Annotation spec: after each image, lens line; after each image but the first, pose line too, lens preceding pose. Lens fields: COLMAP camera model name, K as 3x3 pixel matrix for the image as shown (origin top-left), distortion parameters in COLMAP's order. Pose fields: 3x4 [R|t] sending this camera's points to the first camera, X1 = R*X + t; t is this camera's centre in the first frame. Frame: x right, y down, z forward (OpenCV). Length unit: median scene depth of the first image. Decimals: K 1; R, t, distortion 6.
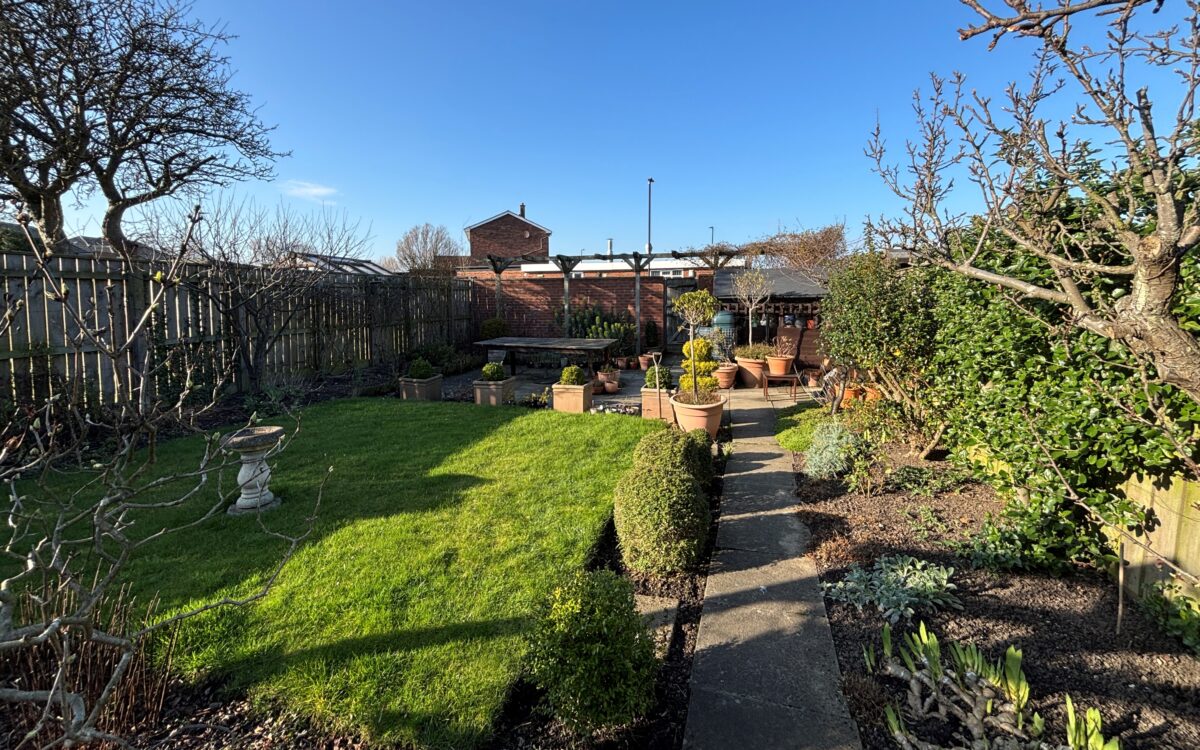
lens RADIAL K [[482.9, 0, 594.6], [0, 482.9, 332.2], [0, 0, 1]] dist [0.022095, -0.000006]
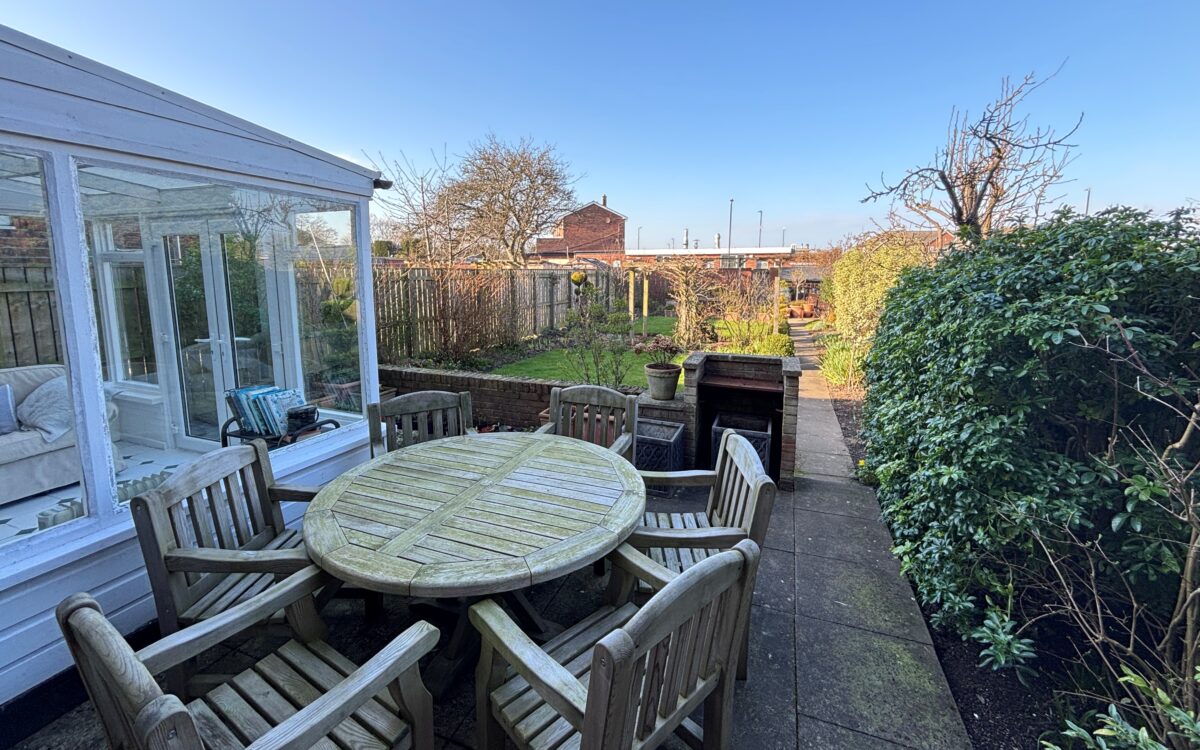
lens RADIAL K [[482.9, 0, 594.6], [0, 482.9, 332.2], [0, 0, 1]] dist [0.022095, -0.000006]
pose [[0.997407, 0.014308, -0.070528, -0.473822], [-0.010046, 0.998122, 0.060421, 0.043776], [0.071260, -0.059556, 0.995678, -1.381487]]
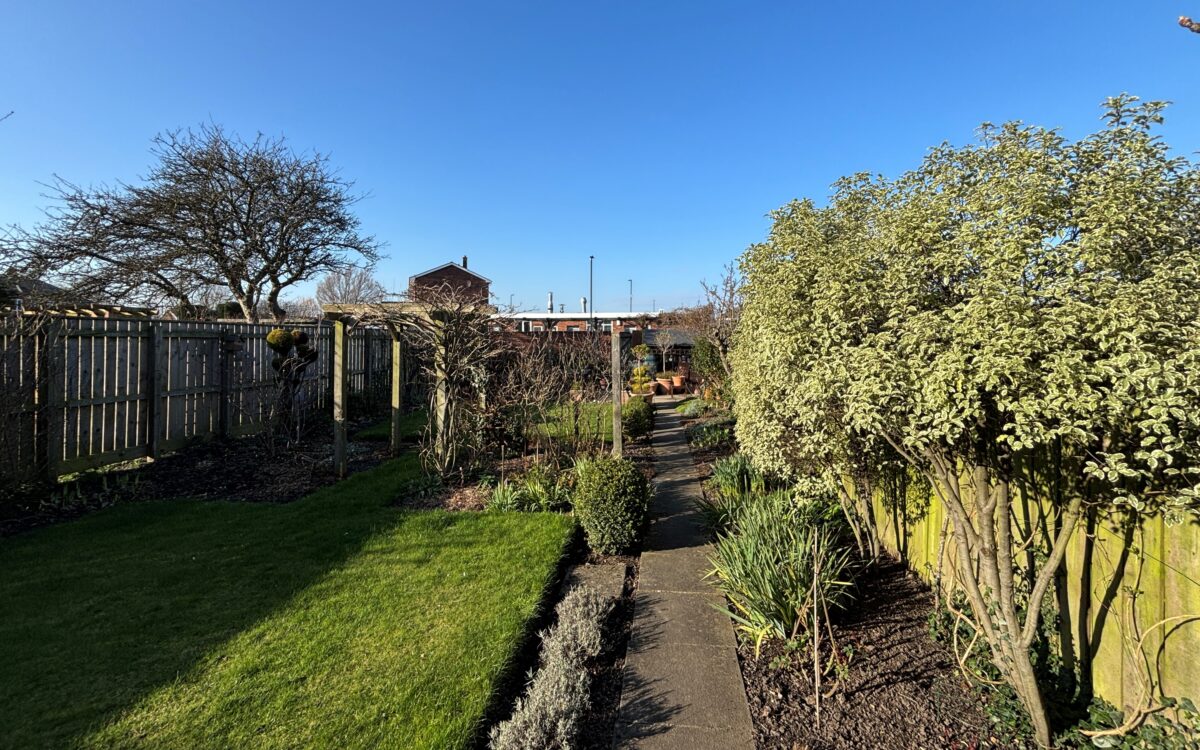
lens RADIAL K [[482.9, 0, 594.6], [0, 482.9, 332.2], [0, 0, 1]] dist [0.022095, -0.000006]
pose [[0.985762, 0.006543, 0.168019, -0.234046], [0.007728, 0.996424, -0.084144, 0.027240], [-0.167969, 0.084245, 0.982186, -0.728197]]
